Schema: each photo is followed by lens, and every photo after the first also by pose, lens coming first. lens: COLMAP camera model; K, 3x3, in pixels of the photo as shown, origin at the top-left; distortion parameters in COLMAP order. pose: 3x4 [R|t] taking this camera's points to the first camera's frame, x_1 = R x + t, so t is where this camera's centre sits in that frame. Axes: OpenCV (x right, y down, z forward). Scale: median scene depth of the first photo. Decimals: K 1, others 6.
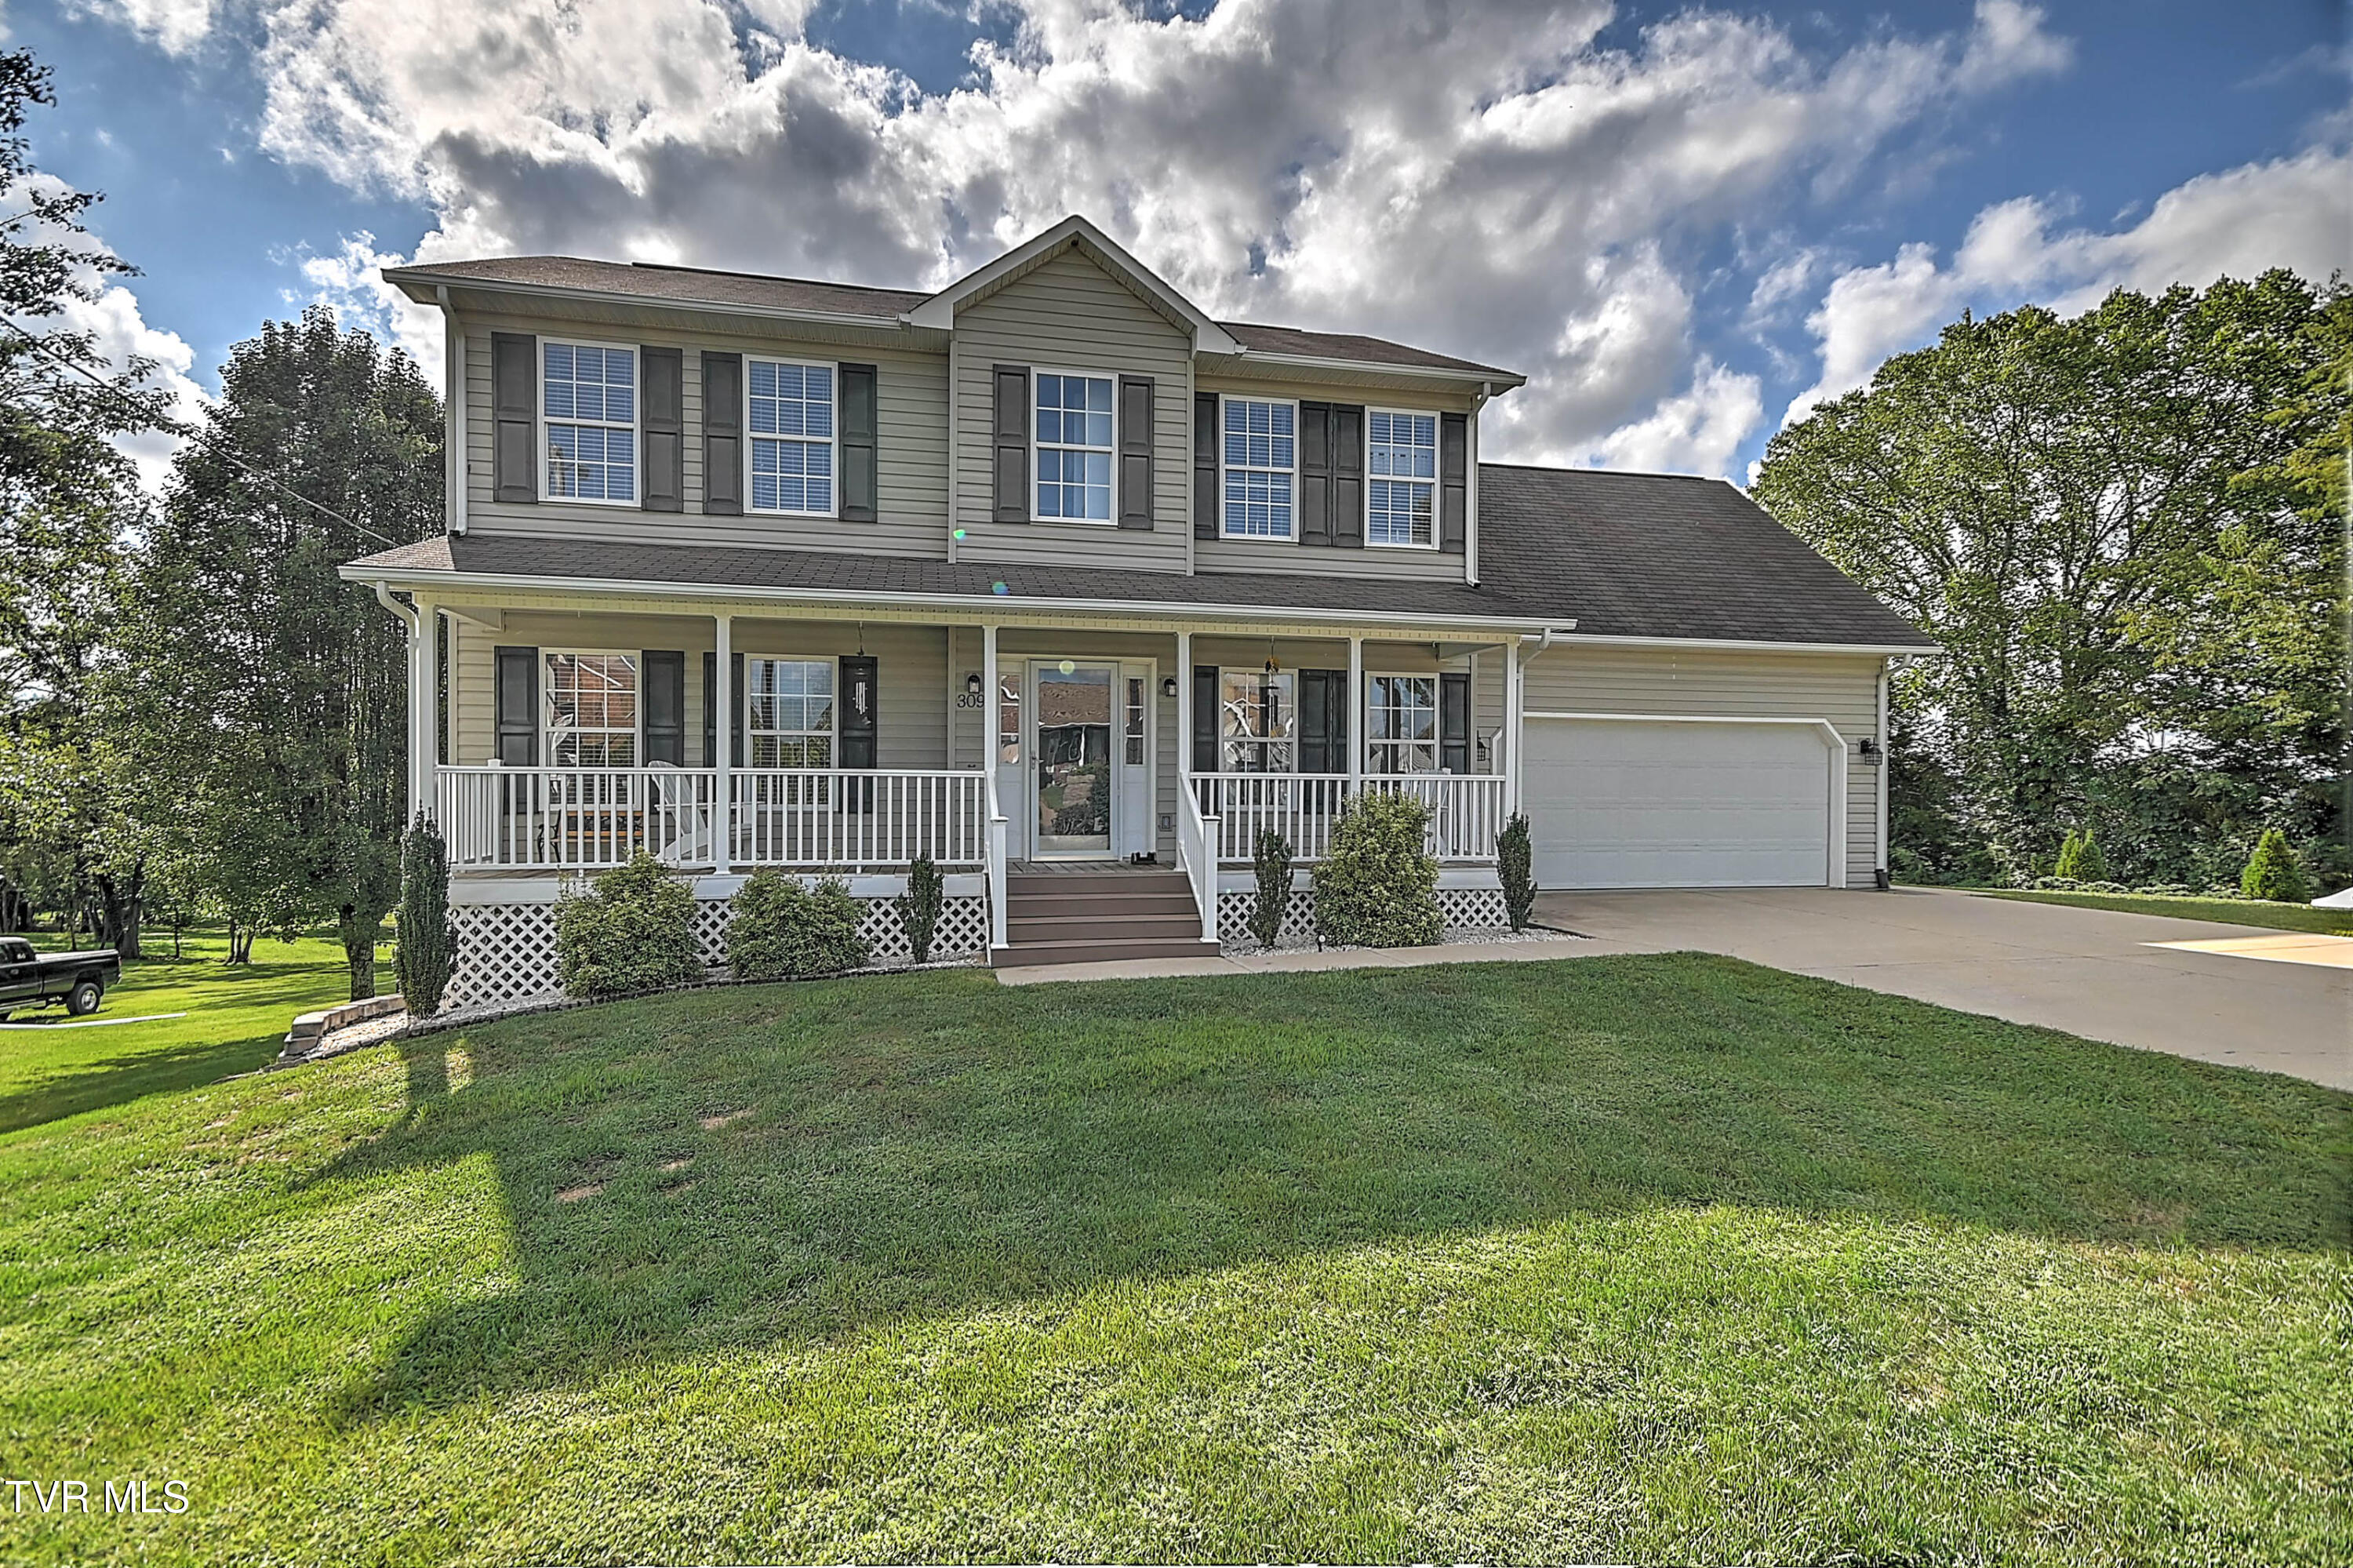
lens RADIAL K [[1163.4, 0, 1184.6], [0, 1163.4, 796.7], [0, 0, 1]] dist [0.014725, -0.006938]
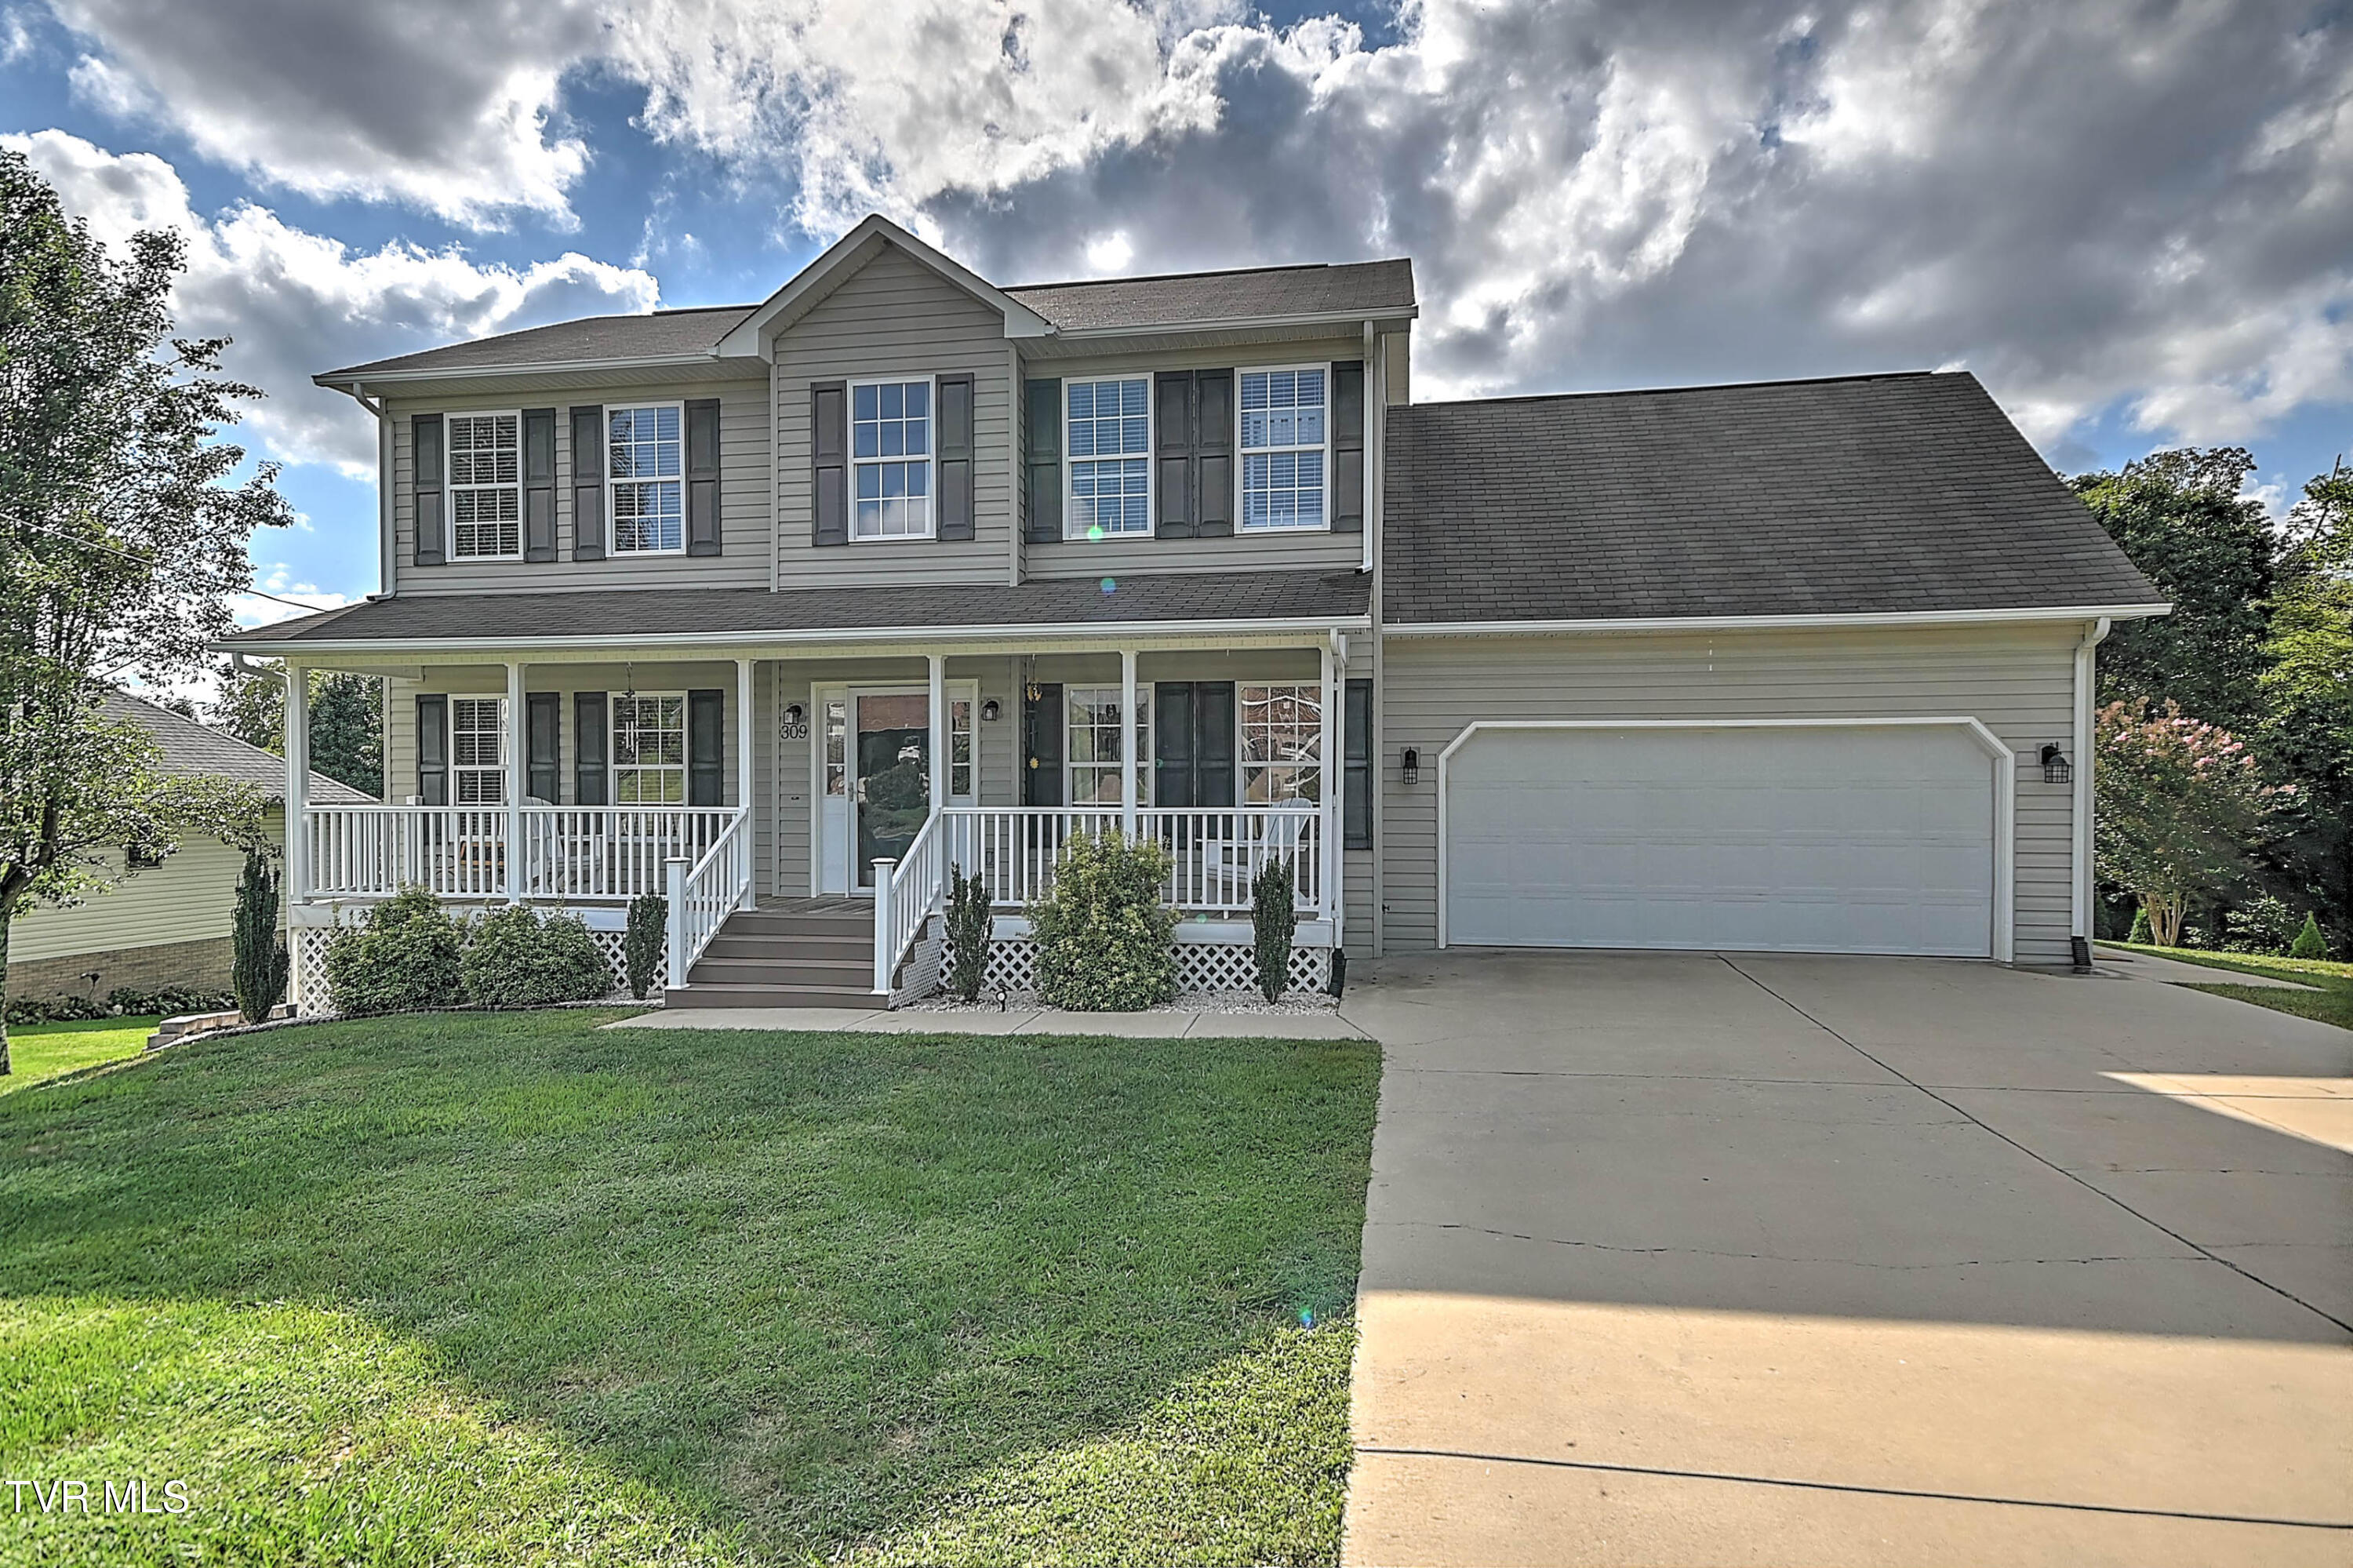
lens RADIAL K [[1313.1, 0, 1193.0], [0, 1313.1, 786.5], [0, 0, 1]] dist [0.023904, -0.004454]
pose [[0.918241, -0.008440, -0.395931, 0.548652], [0.002496, 0.999876, -0.015525, -0.017251], [0.396013, 0.013268, 0.918149, 0.120226]]
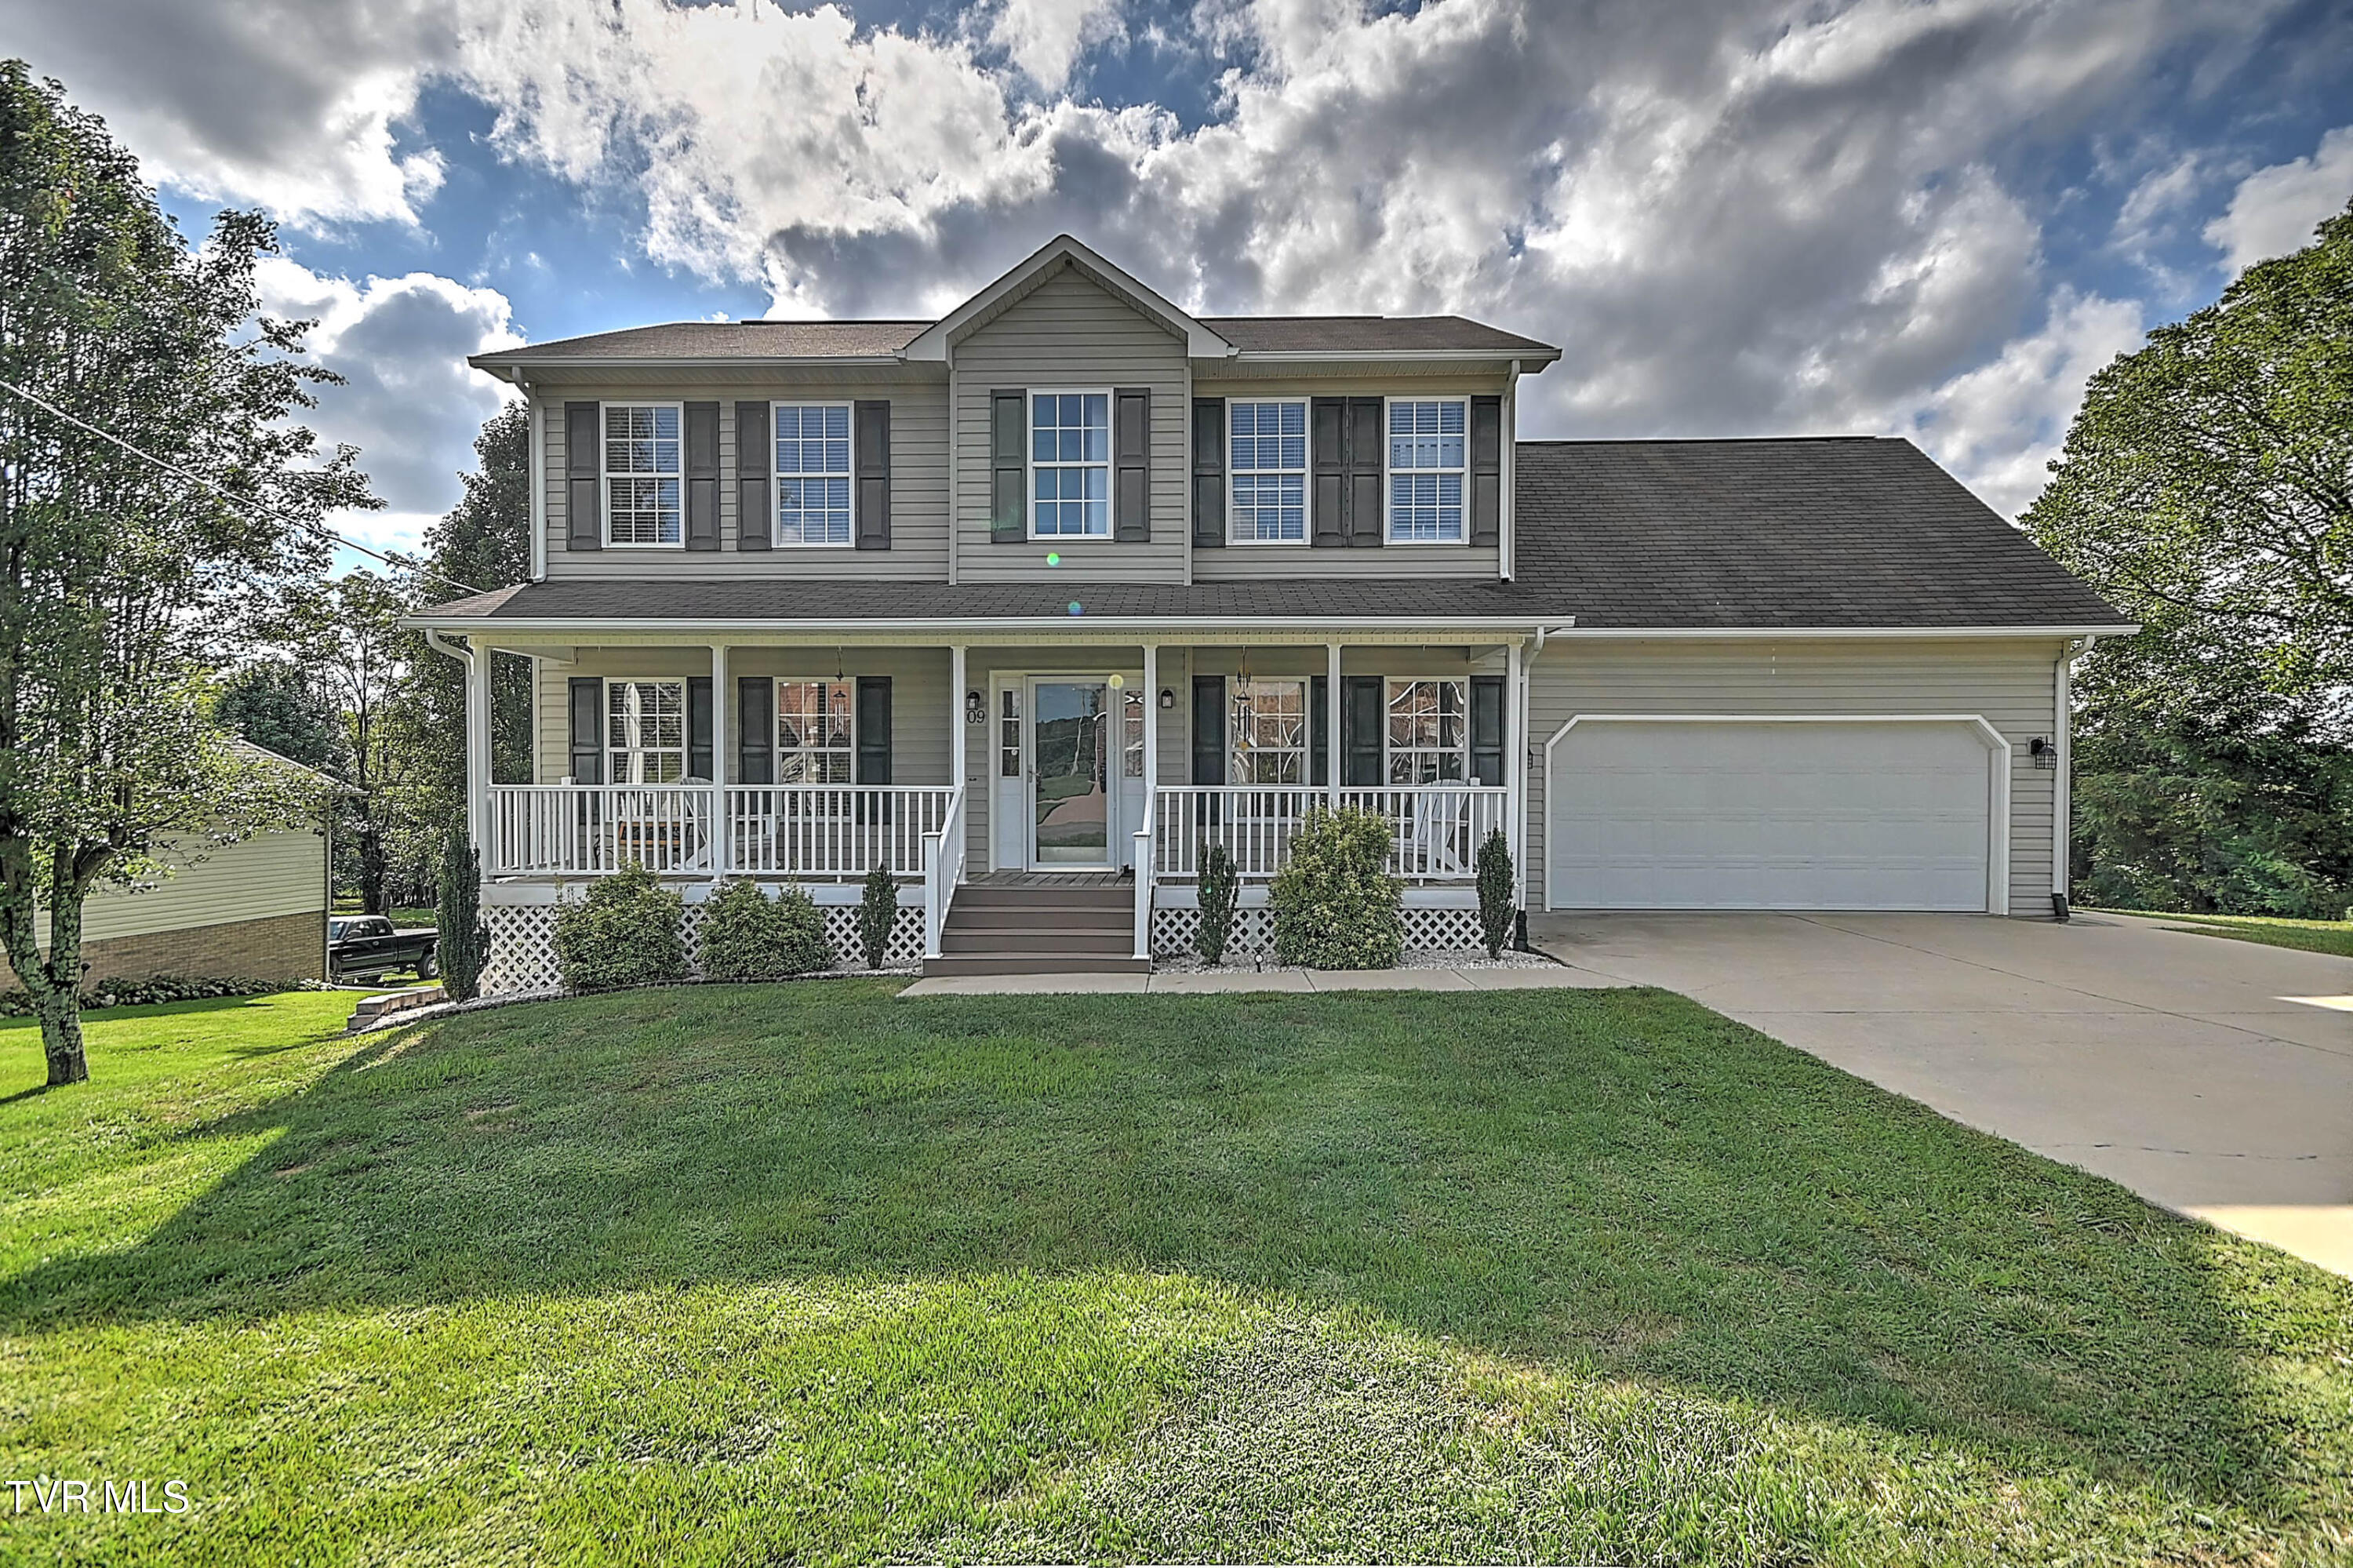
lens RADIAL K [[1163.4, 0, 1188.3], [0, 1163.4, 782.7], [0, 0, 1]] dist [0.014725, -0.006938]
pose [[0.969089, -0.005800, -0.246645, 0.253458], [0.002411, 0.999899, -0.014039, -0.007825], [0.246701, 0.013010, 0.969004, 0.044514]]
